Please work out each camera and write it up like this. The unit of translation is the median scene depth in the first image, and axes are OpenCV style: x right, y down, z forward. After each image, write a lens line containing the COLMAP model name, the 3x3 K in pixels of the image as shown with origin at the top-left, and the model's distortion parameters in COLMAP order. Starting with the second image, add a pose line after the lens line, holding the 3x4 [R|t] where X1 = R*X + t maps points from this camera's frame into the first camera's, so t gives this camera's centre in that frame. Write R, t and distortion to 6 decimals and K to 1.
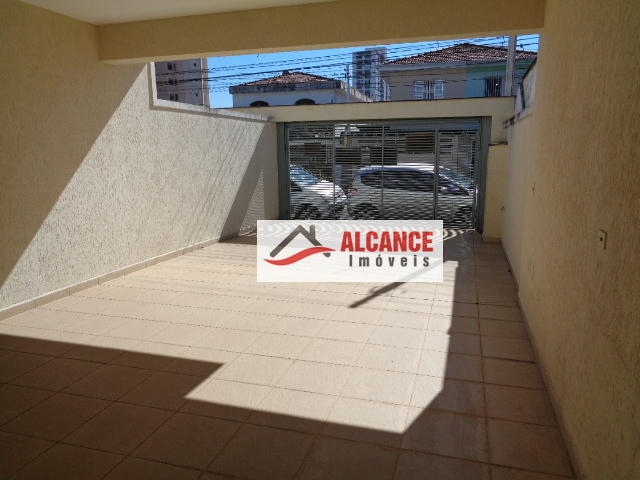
lens RADIAL K [[481.0, 0, 320.0], [0, 481.0, 240.0], [0, 0, 1]] dist [-0.000229, 0.006910]
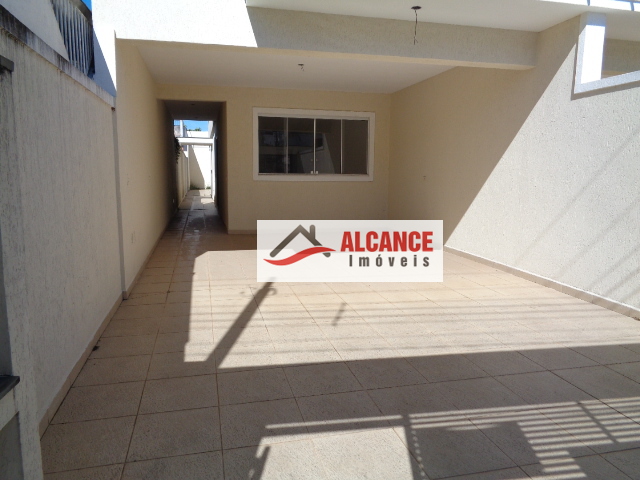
lens RADIAL K [[481.0, 0, 320.0], [0, 481.0, 240.0], [0, 0, 1]] dist [-0.000229, 0.006910]
pose [[-0.860338, 0.068030, -0.505164, 0.448321], [-0.098491, 0.950190, 0.295699, -0.255261], [0.500119, 0.304155, -0.810784, 1.569661]]
